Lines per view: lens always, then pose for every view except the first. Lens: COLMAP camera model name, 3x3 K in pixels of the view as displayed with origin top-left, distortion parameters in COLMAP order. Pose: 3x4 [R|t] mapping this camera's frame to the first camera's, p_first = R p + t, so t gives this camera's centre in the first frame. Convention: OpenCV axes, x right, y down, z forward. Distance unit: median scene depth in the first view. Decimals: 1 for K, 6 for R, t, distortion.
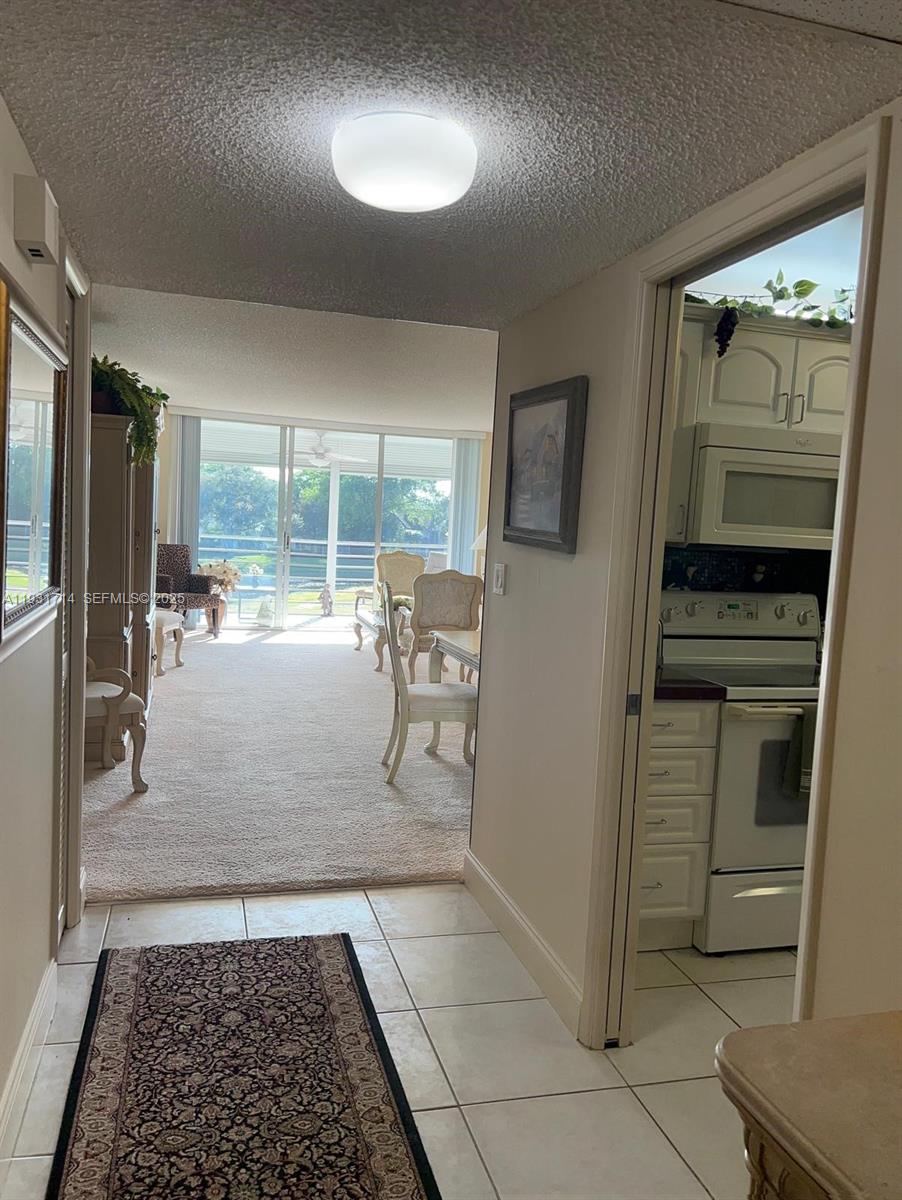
lens RADIAL K [[923.6, 0, 455.7], [0, 923.6, 598.1], [0, 0, 1]] dist [0.063051, -0.015104]
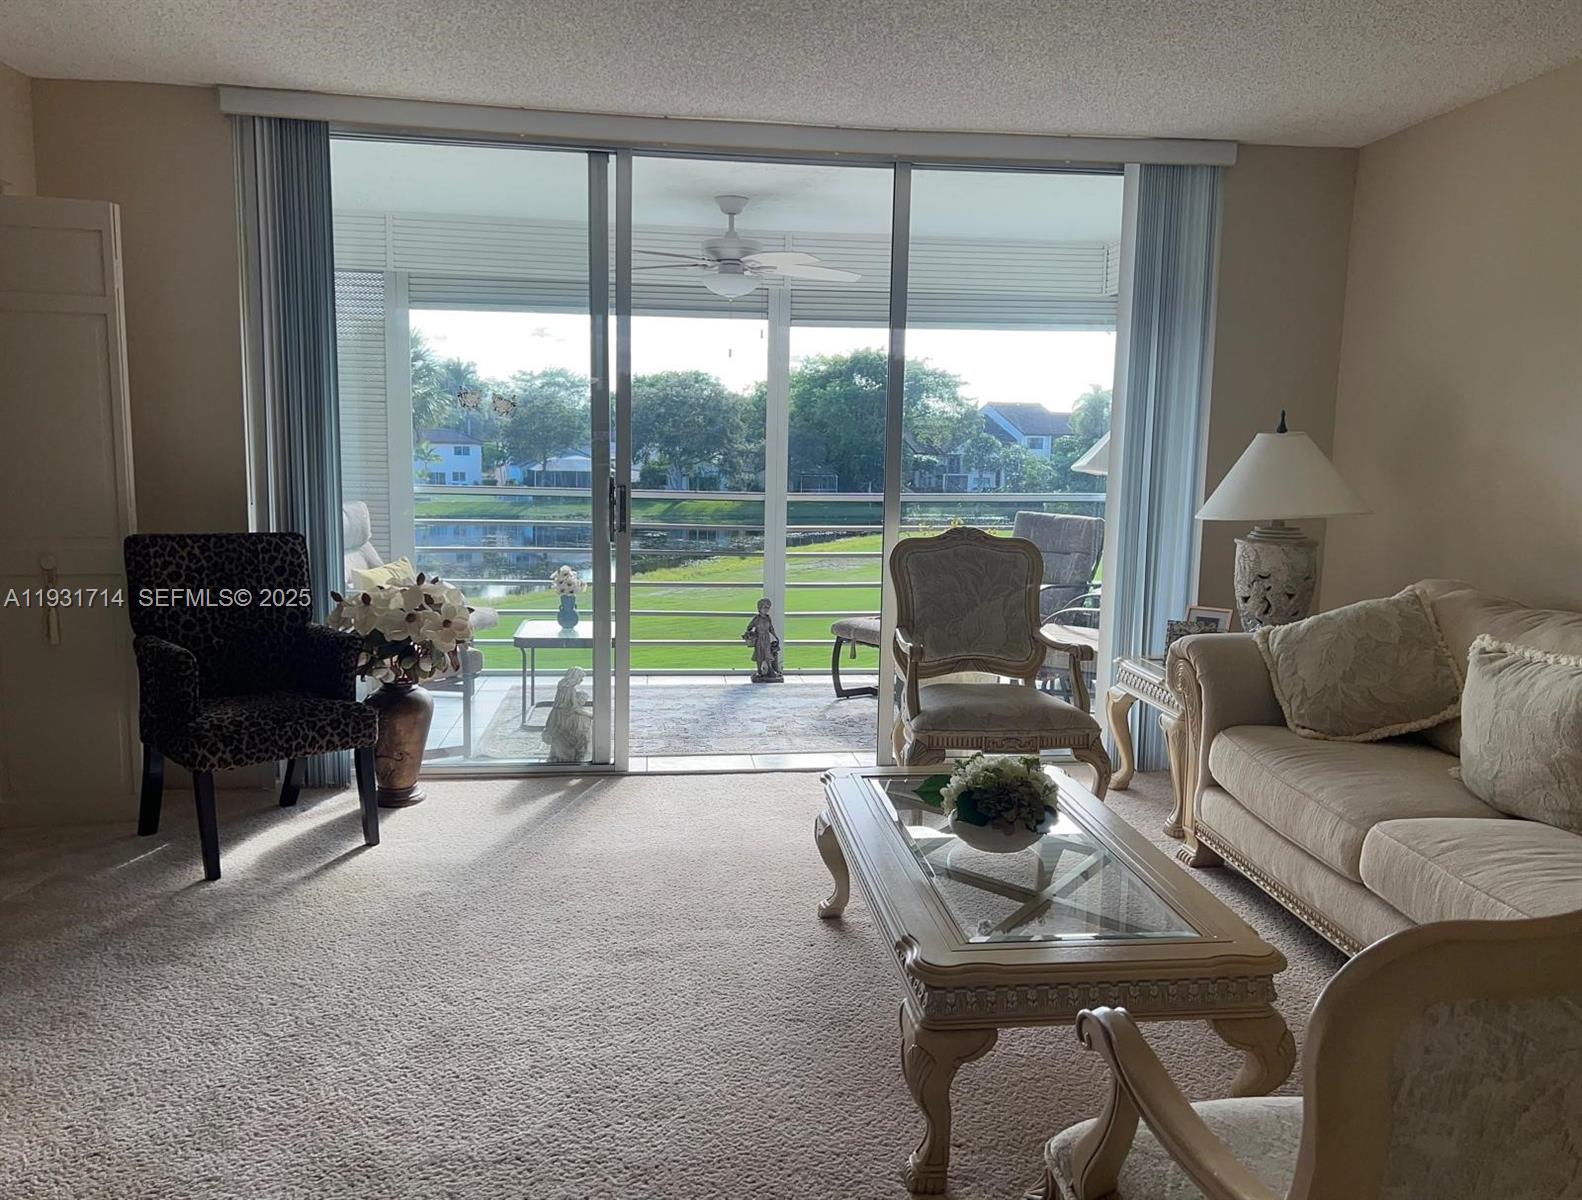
lens RADIAL K [[1211.9, 0, 795.7], [0, 1211.9, 599.8], [0, 0, 1]] dist [0.069971, -0.001462]
pose [[0.988368, -0.015700, -0.151270, -0.094165], [0.022375, 0.998845, 0.042526, -0.079552], [0.150427, -0.045416, 0.987577, 0.995949]]
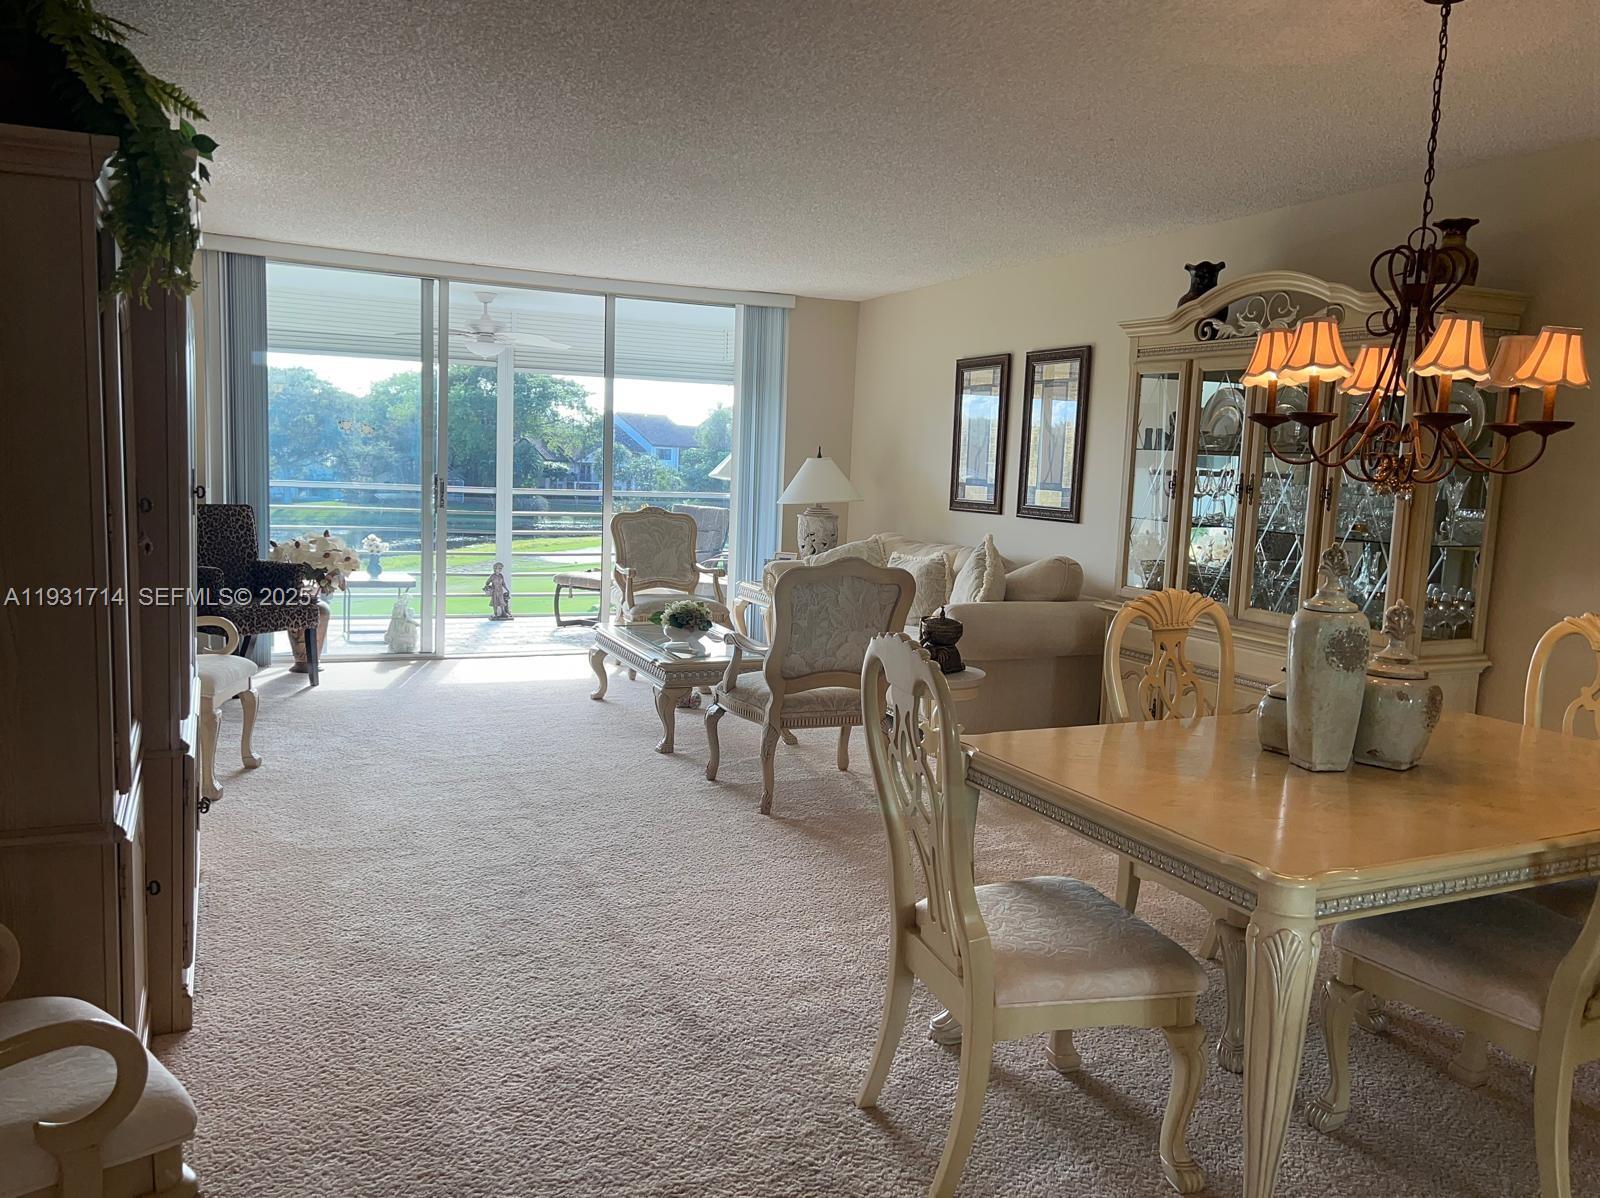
lens RADIAL K [[1226.5, 0, 792.3], [0, 1226.5, 600.9], [0, 0, 1]] dist [0.067363, -0.073225]
pose [[0.988762, -0.030053, 0.146449, -0.149578], [0.024110, 0.998819, 0.042192, -0.041767], [-0.147544, -0.038187, 0.988318, 0.438510]]
